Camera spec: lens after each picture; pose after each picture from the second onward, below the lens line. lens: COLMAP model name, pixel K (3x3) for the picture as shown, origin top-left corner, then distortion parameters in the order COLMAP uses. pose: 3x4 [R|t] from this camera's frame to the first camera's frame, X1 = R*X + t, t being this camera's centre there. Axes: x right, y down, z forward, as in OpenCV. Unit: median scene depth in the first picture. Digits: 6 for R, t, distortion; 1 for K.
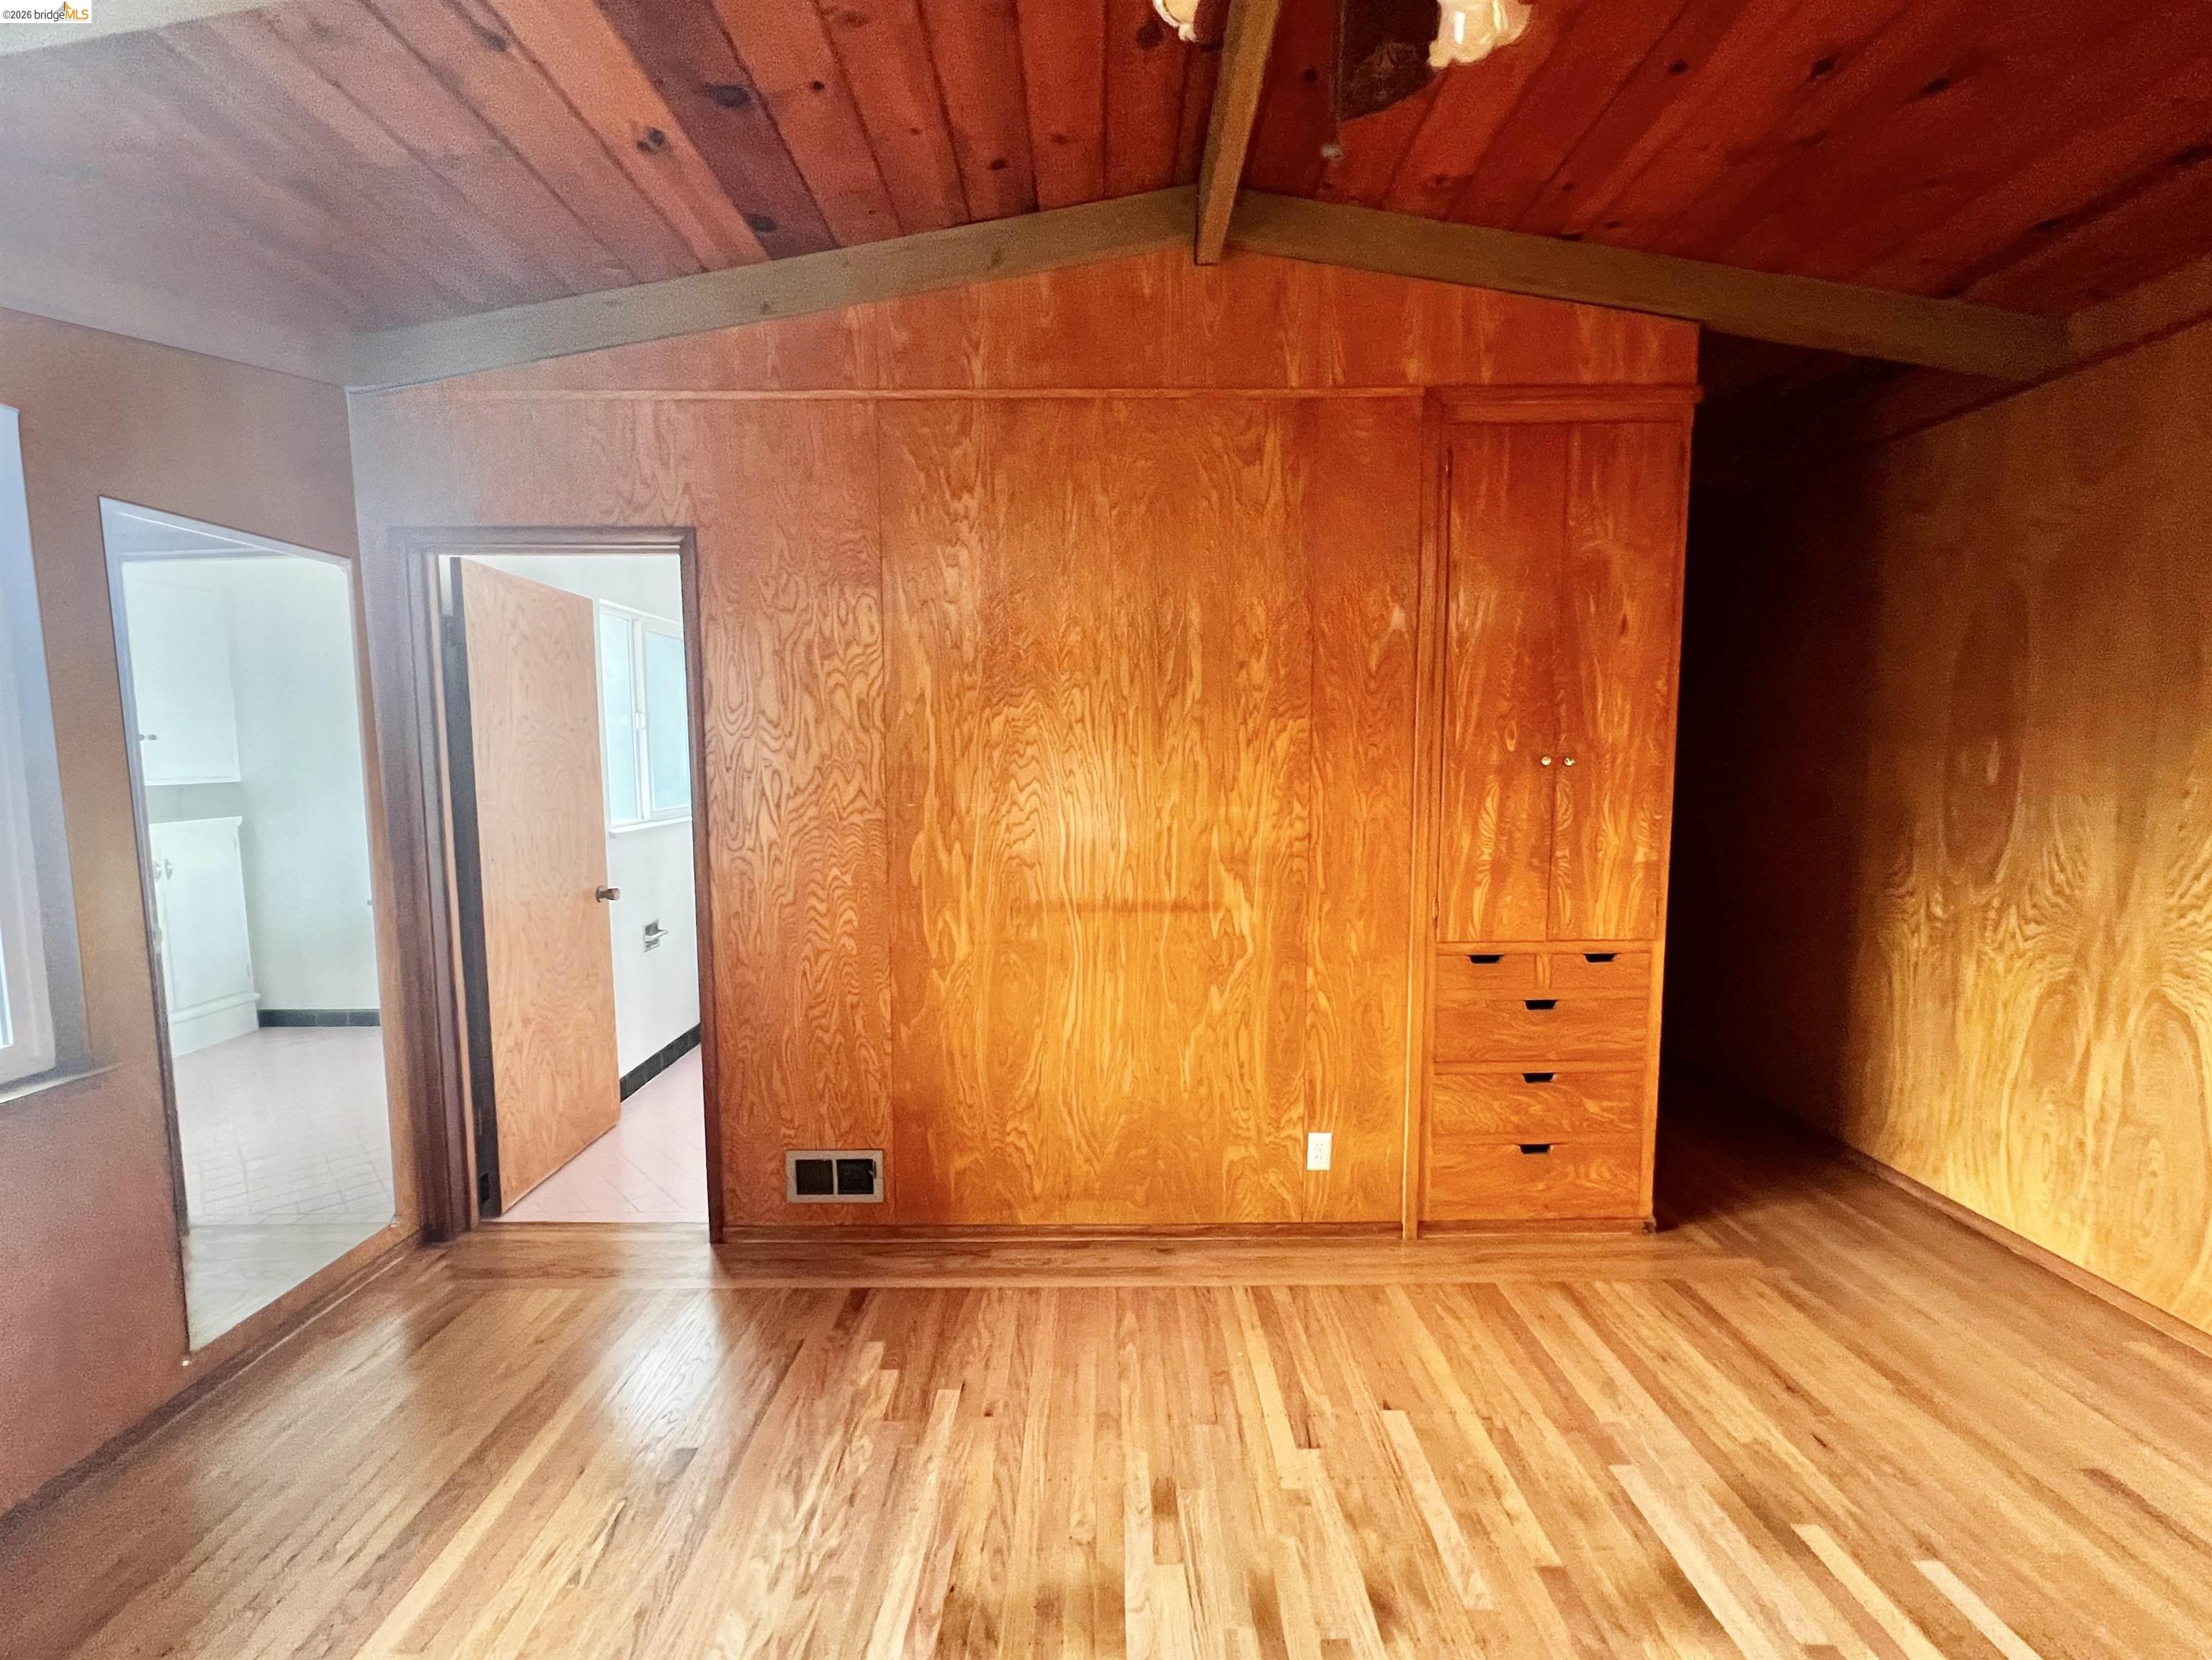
lens RADIAL K [[946.5, 0, 1106.0], [0, 946.5, 830.0], [0, 0, 1]] dist [-0.000930, 0.000051]
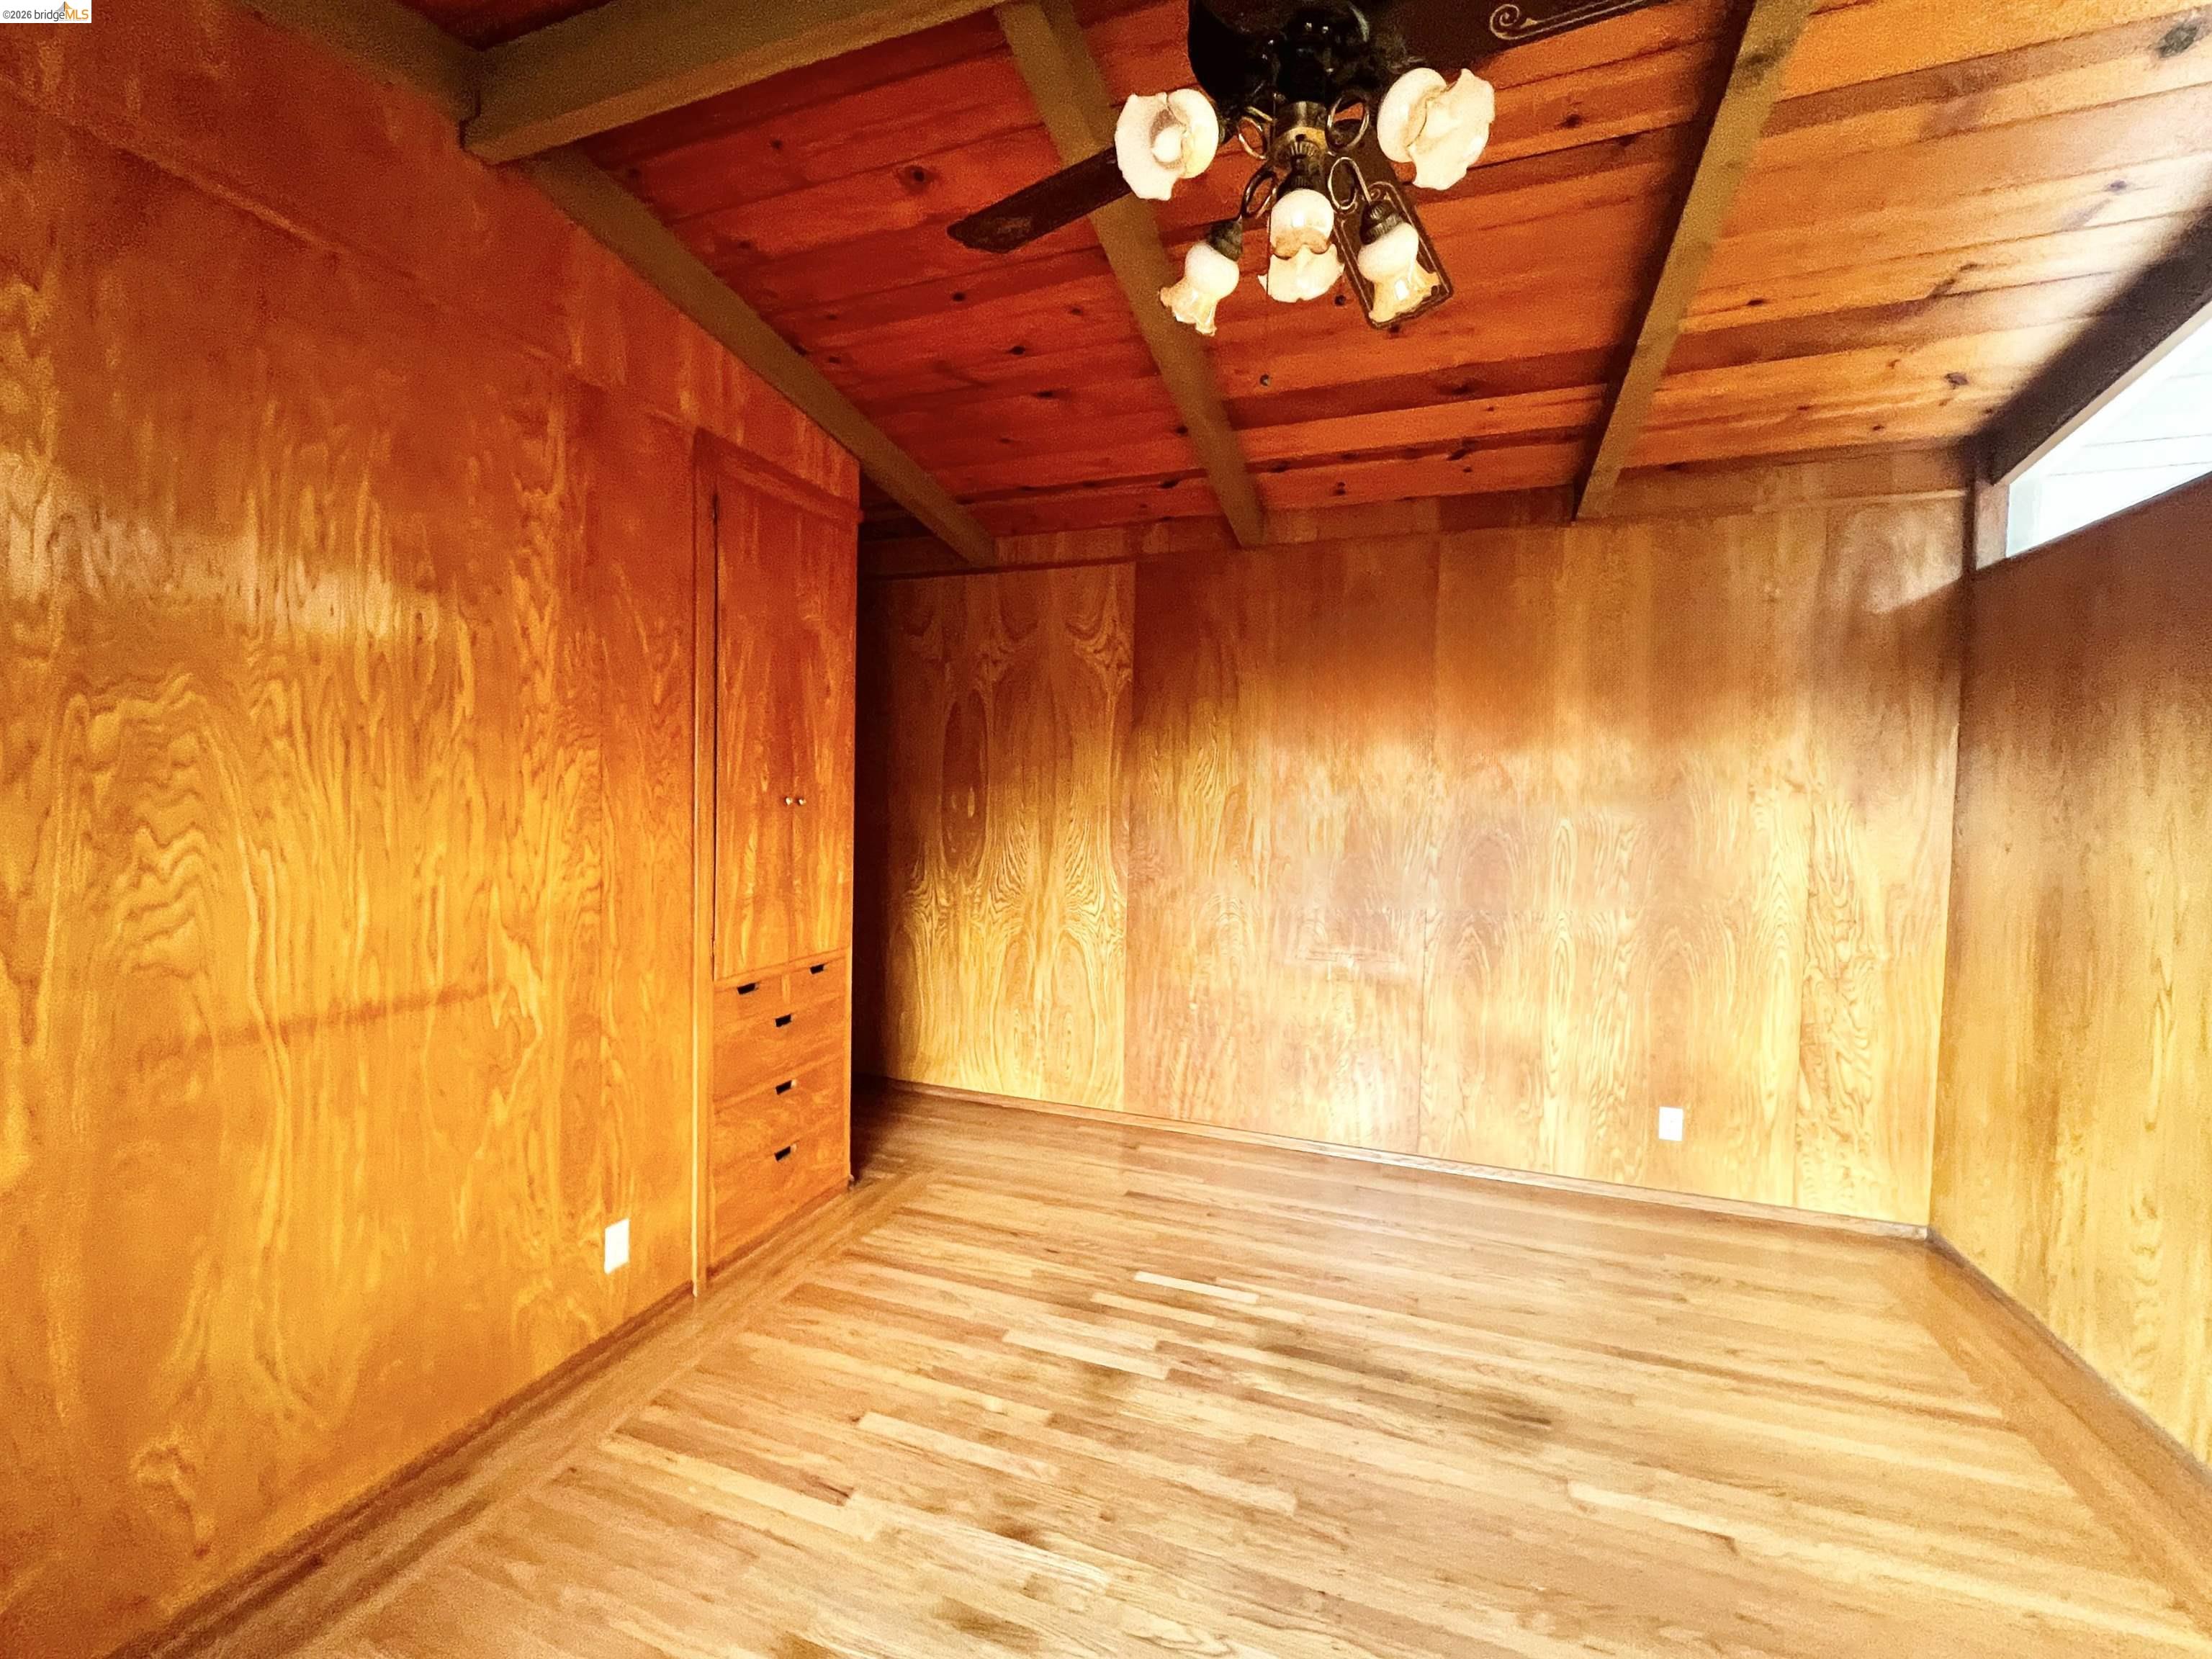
lens RADIAL K [[895.8, 0, 1106.0], [0, 895.8, 829.5], [0, 0, 1]] dist [-0.001235, -0.000360]
pose [[0.348088, -0.023542, 0.937166, -0.394944], [0.058766, 0.998266, 0.003250, -0.020121], [-0.935618, 0.053943, 0.348868, 0.278319]]
